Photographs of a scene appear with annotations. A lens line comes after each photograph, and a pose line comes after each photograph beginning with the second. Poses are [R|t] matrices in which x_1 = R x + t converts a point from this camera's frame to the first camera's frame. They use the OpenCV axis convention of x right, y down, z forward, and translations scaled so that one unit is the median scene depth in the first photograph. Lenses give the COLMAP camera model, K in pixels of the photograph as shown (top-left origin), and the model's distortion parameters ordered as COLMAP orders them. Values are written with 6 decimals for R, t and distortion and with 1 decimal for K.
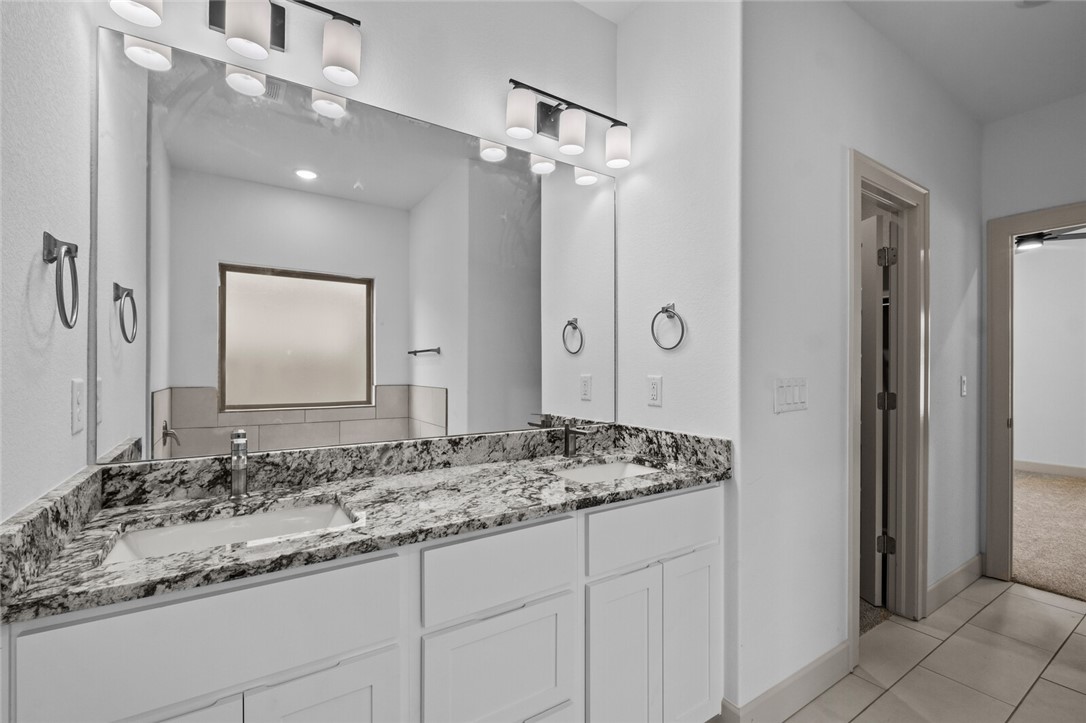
lens RADIAL K [[469.2, 0, 519.5], [0, 469.2, 378.6], [0, 0, 1]] dist [-0.000492, 0.000238]
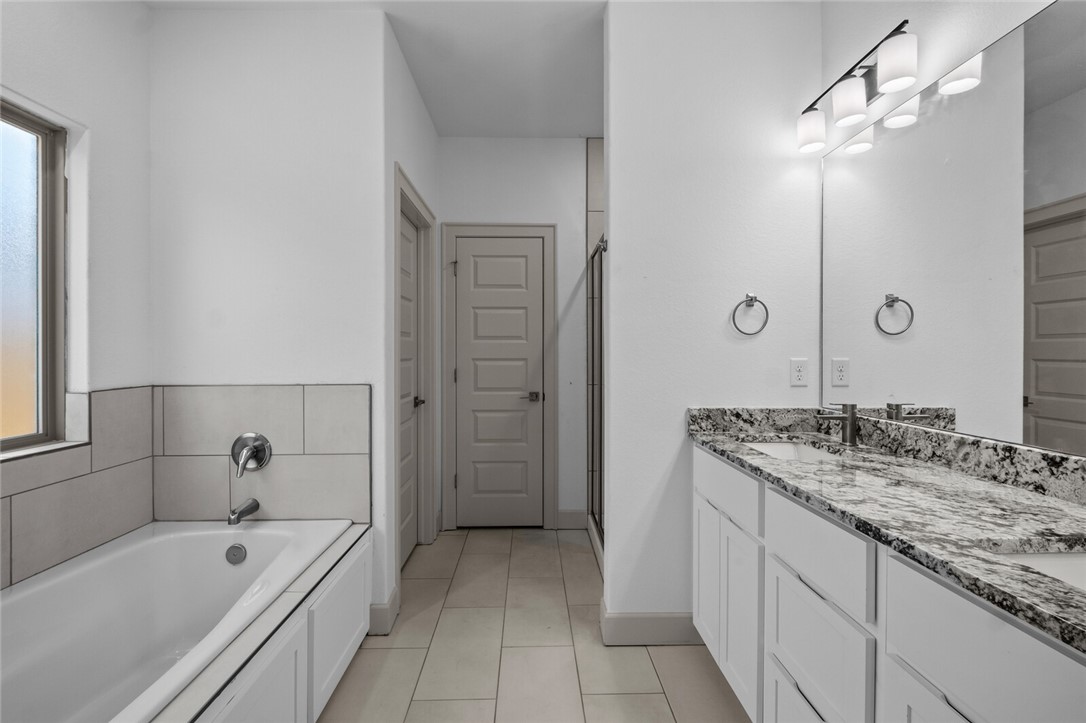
lens RADIAL K [[469.2, 0, 544.2], [0, 469.2, 354.6], [0, 0, 1]] dist [-0.000492, 0.000238]
pose [[-0.512316, 0.006053, -0.858776, 0.929918], [-0.008080, 0.999897, 0.011868, -0.023149], [0.858759, 0.013019, -0.512214, 0.806056]]
